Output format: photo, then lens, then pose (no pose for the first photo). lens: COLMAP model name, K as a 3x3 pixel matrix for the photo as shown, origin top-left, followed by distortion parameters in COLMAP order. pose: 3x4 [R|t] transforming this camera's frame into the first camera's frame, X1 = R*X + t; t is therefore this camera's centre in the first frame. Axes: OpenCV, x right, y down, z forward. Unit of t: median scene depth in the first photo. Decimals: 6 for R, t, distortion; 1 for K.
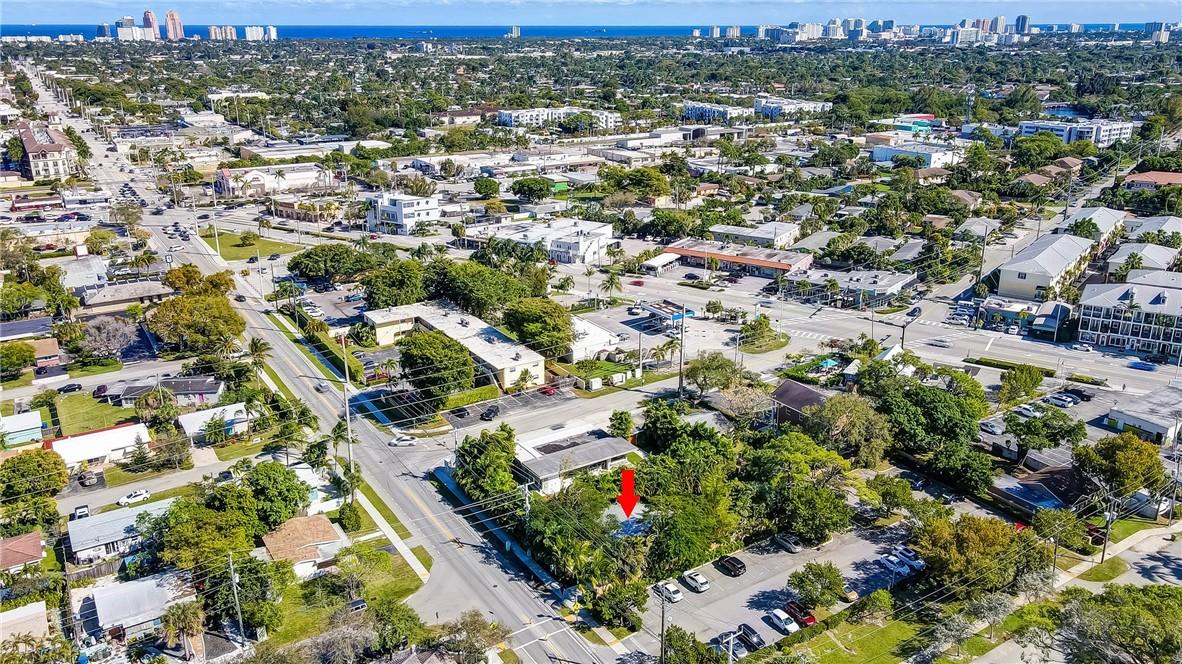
lens RADIAL K [[887.6, 0, 608.7], [0, 887.6, 333.2], [0, 0, 1]] dist [0.002202, 0.038451]
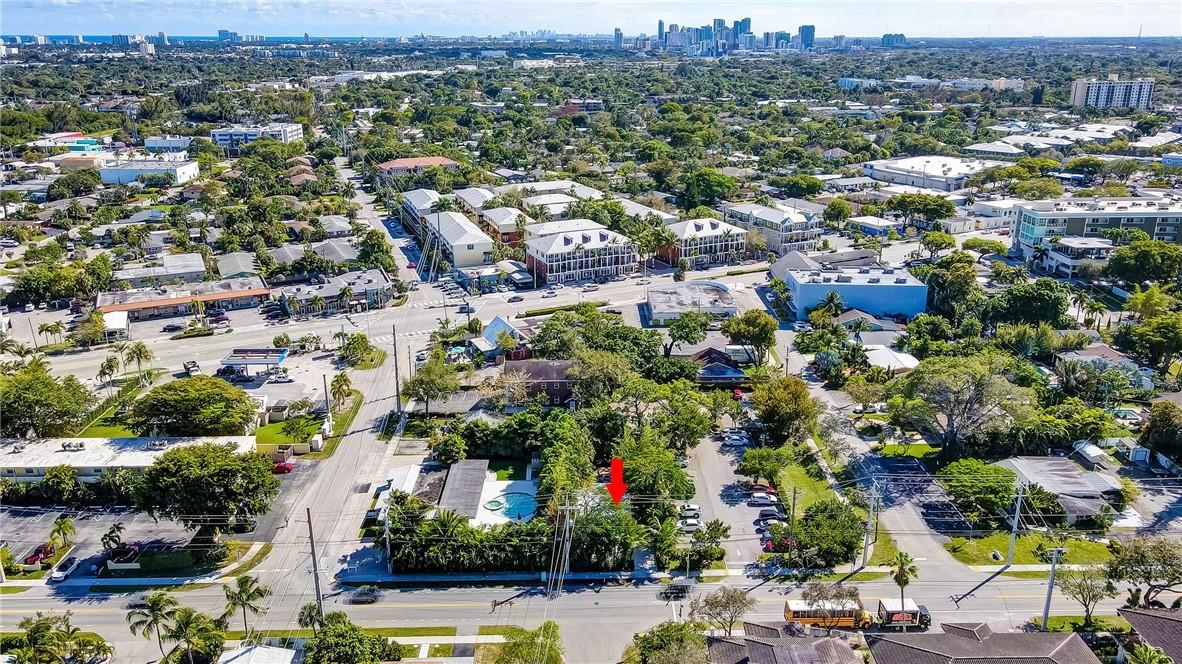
lens RADIAL K [[904.2, 0, 591.0], [0, 904.2, 332.0], [0, 0, 1]] dist [-0.009418, 0.091487]
pose [[0.541589, -0.267467, 0.796959, -0.470646], [0.281960, 0.950913, 0.127524, -0.071213], [-0.791947, 0.155644, 0.590419, 0.206535]]
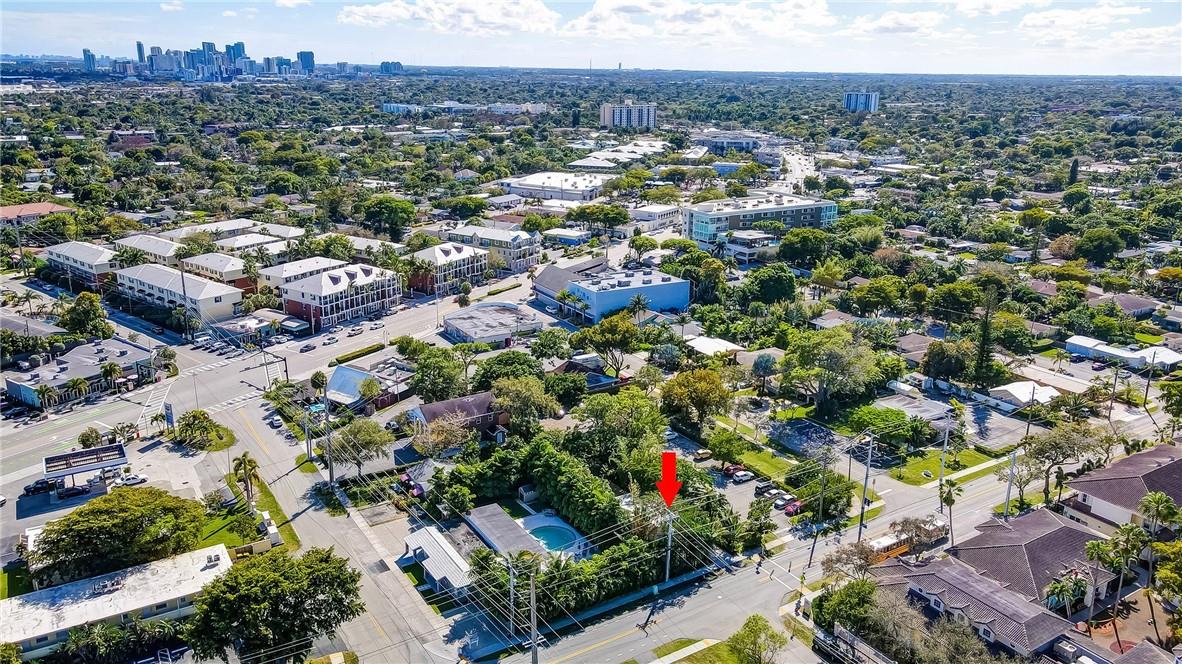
lens RADIAL K [[887.6, 0, 608.7], [0, 887.6, 333.2], [0, 0, 1]] dist [0.002202, 0.038451]
pose [[0.024031, -0.294997, 0.955196, -0.576280], [0.323329, 0.906413, 0.271797, -0.178680], [-0.945981, 0.302311, 0.117163, 0.505380]]
